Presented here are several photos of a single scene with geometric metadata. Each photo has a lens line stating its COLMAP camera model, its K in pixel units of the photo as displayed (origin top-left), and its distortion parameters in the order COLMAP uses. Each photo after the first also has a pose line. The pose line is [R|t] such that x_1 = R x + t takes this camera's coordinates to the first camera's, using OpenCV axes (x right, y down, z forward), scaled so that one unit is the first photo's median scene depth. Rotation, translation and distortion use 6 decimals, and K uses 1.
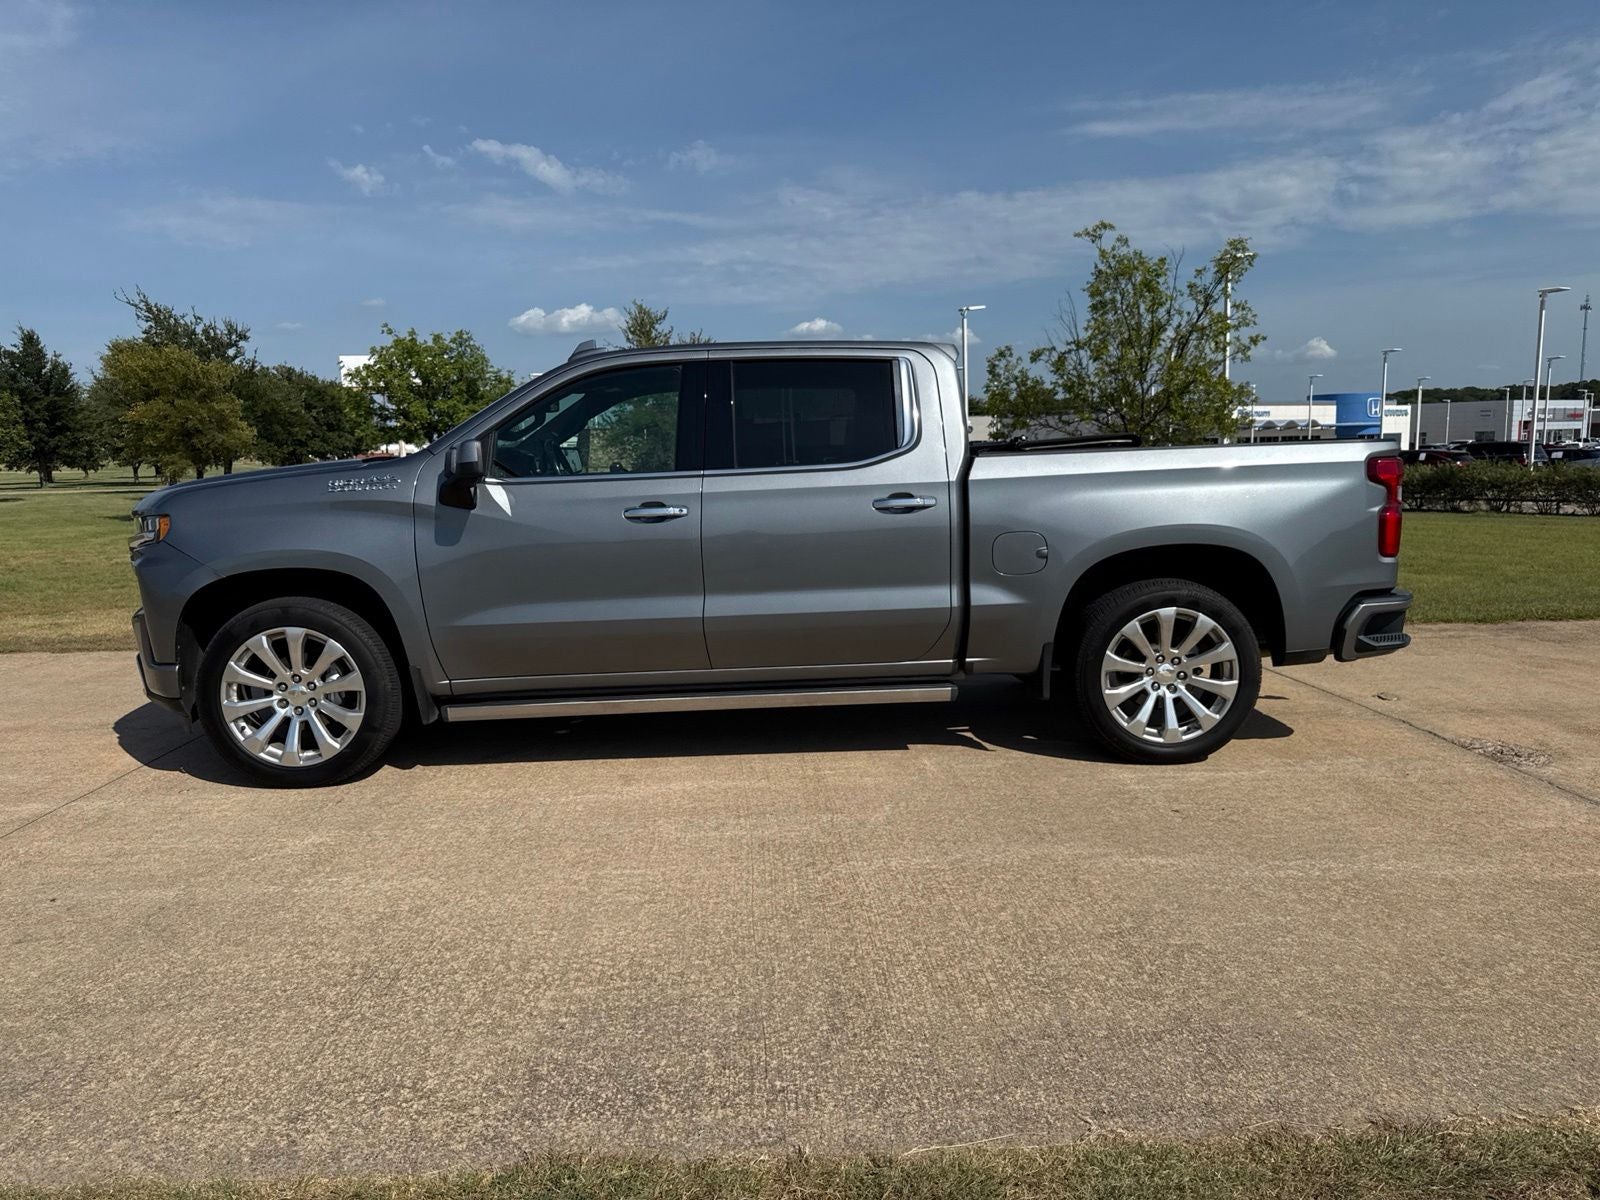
lens RADIAL K [[1137.3, 0, 800.0], [0, 1137.3, 600.0], [0, 0, 1]] dist [0.026171, -0.037402]
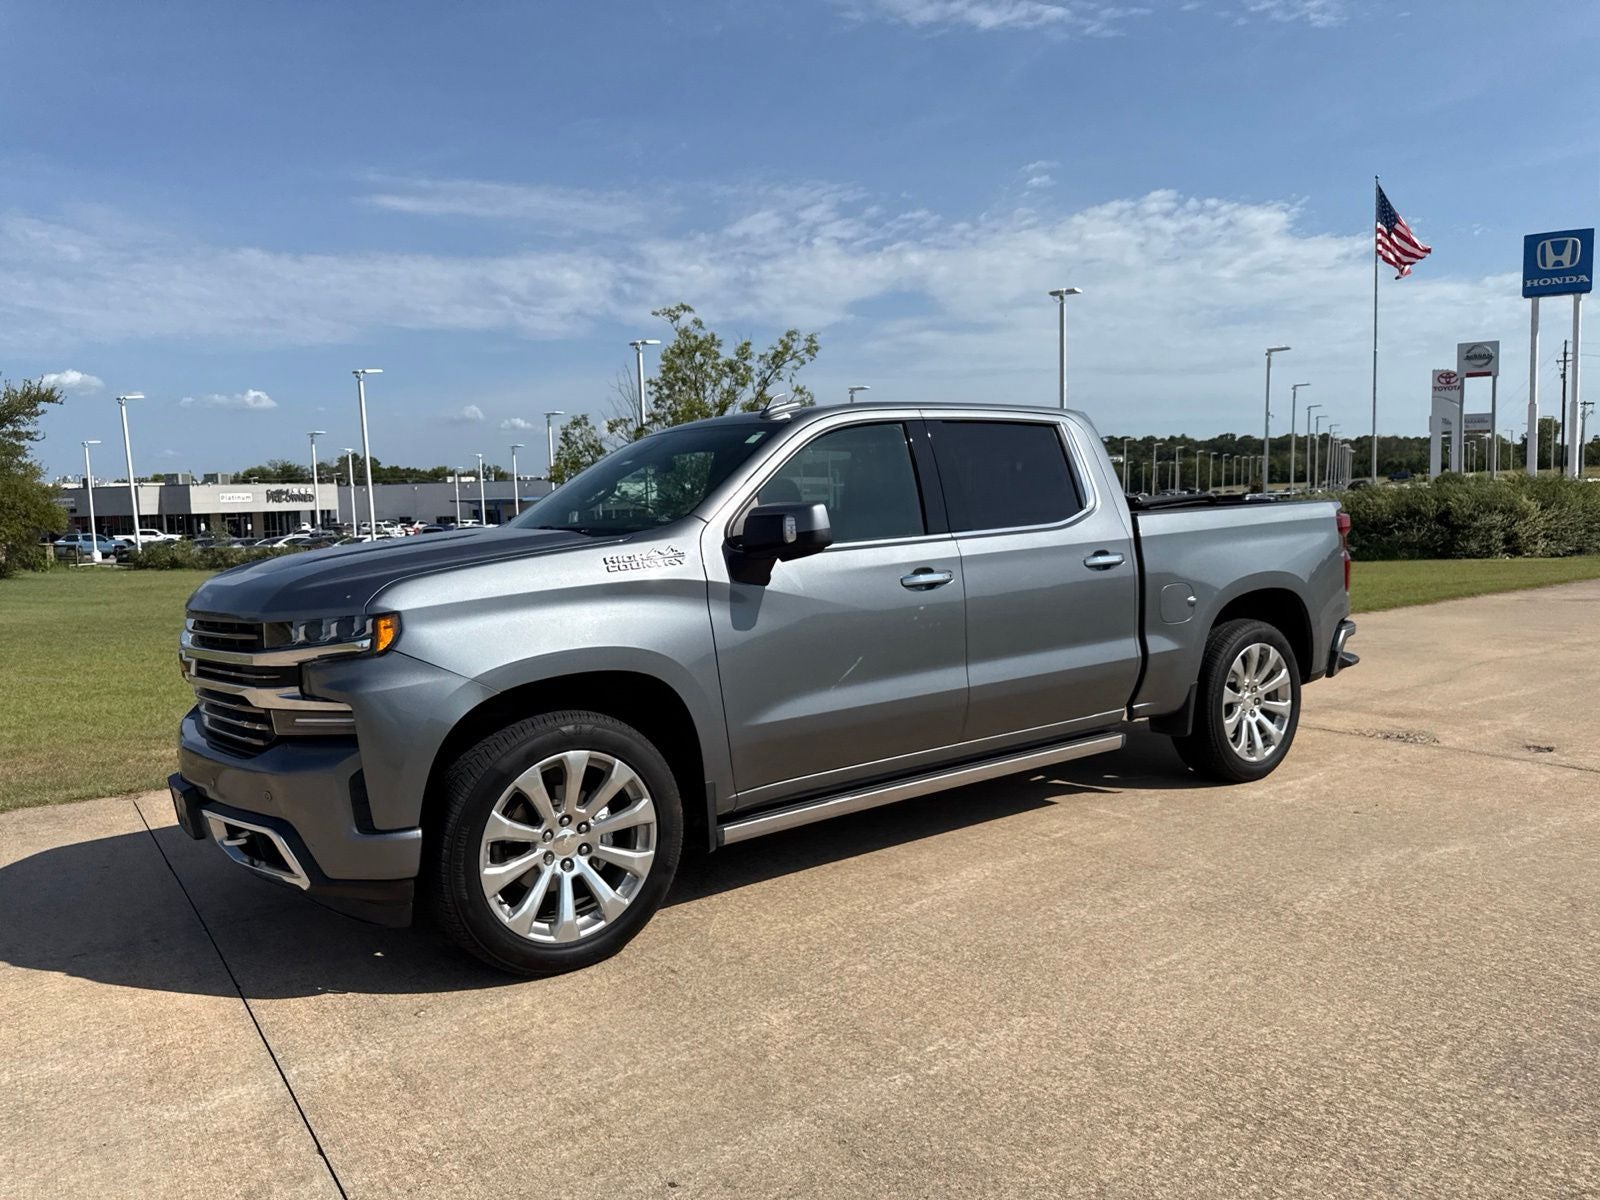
lens RADIAL K [[1127.4, 0, 797.8], [0, 1127.4, 589.0], [0, 0, 1]] dist [0.073097, -0.104991]
pose [[0.836332, -0.045880, 0.546300, -0.697152], [0.084305, 0.995402, -0.045464, -0.035109], [-0.541703, 0.084079, 0.836355, 0.277156]]
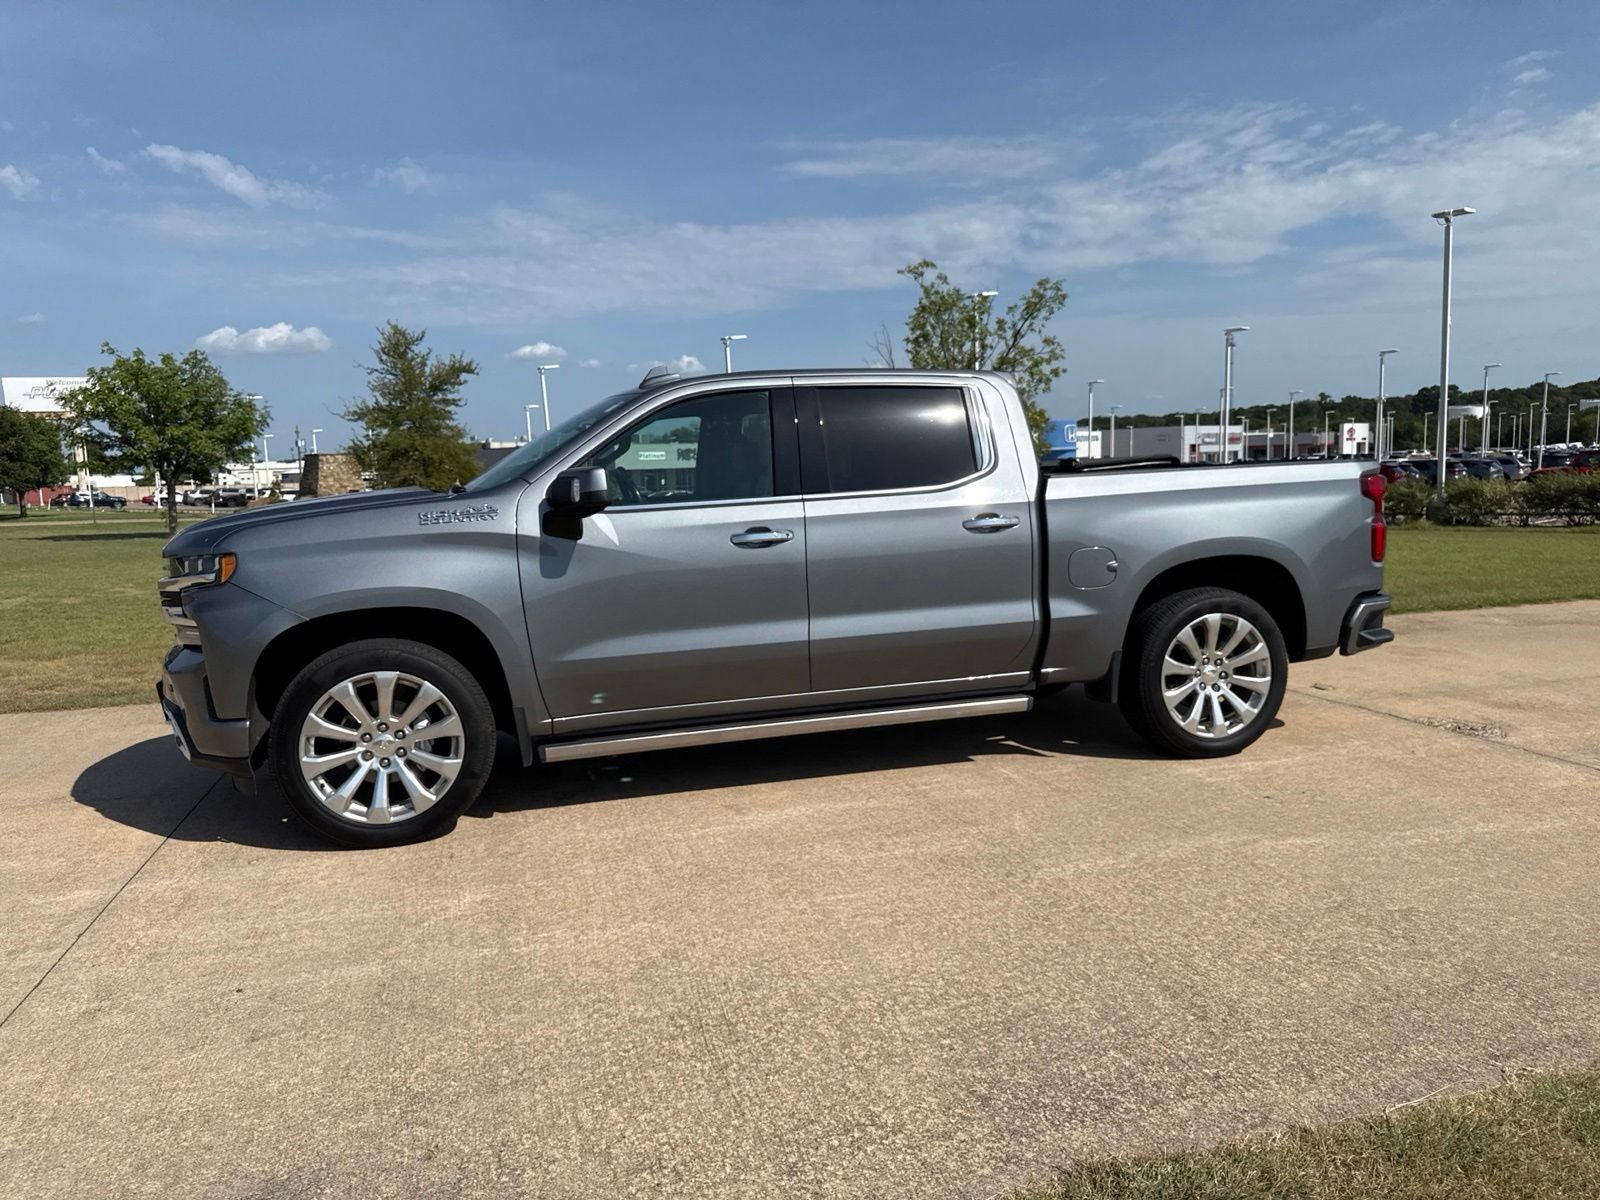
lens RADIAL K [[1139.0, 0, 800.0], [0, 1139.0, 588.9], [0, 0, 1]] dist [0.020081, -0.030418]
pose [[0.972243, -0.033684, 0.231537, -0.316524], [0.041073, 0.998787, -0.027166, -0.003473], [-0.230341, 0.035922, 0.972447, 0.024640]]
